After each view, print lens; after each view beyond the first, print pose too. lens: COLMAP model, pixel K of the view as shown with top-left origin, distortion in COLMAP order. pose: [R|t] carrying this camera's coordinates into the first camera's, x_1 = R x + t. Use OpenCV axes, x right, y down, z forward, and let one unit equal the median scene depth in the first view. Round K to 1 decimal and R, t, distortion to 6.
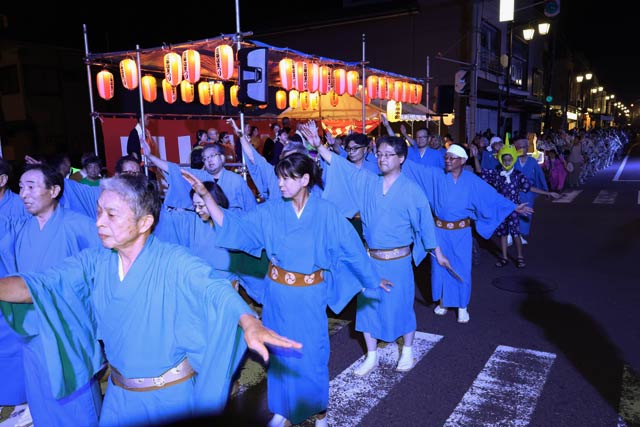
lens RADIAL K [[519.4, 0, 319.7], [0, 519.4, 216.8], [0, 0, 1]] dist [-0.010569, 0.004781]
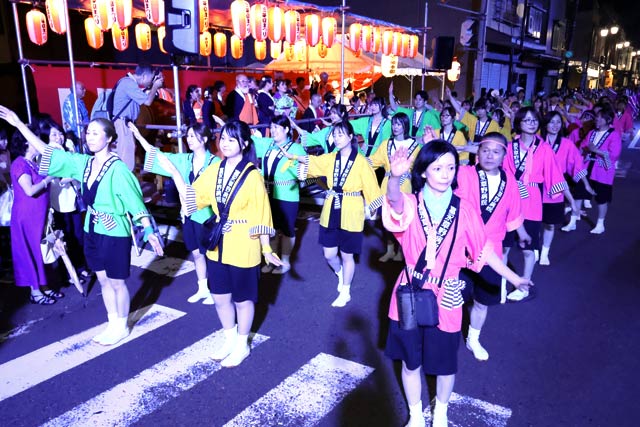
lens RADIAL K [[519.4, 0, 319.7], [0, 519.4, 216.8], [0, 0, 1]] dist [-0.010569, 0.004781]
pose [[0.999291, 0.031583, -0.020501, 0.078474], [-0.029543, 0.995214, 0.093148, -0.032233], [0.023345, -0.092477, 0.995441, 0.115718]]
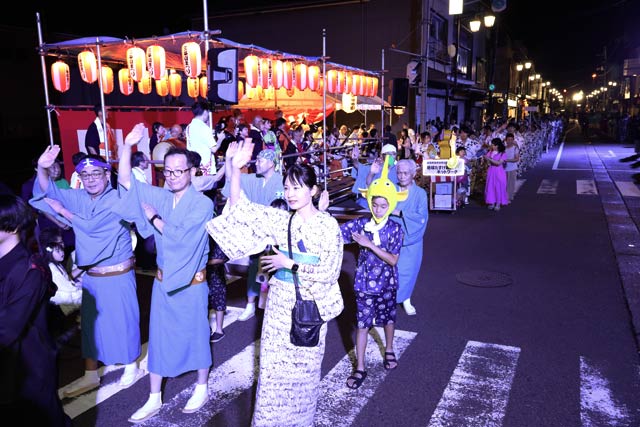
lens RADIAL K [[521.0, 0, 320.0], [0, 521.0, 213.5], [0, 0, 1]] dist [-0.004173, -0.000402]
pose [[0.994507, -0.007960, 0.104367, -0.034005], [0.005035, 0.999588, 0.028262, -0.022775], [-0.104549, -0.027581, 0.994137, -0.019444]]
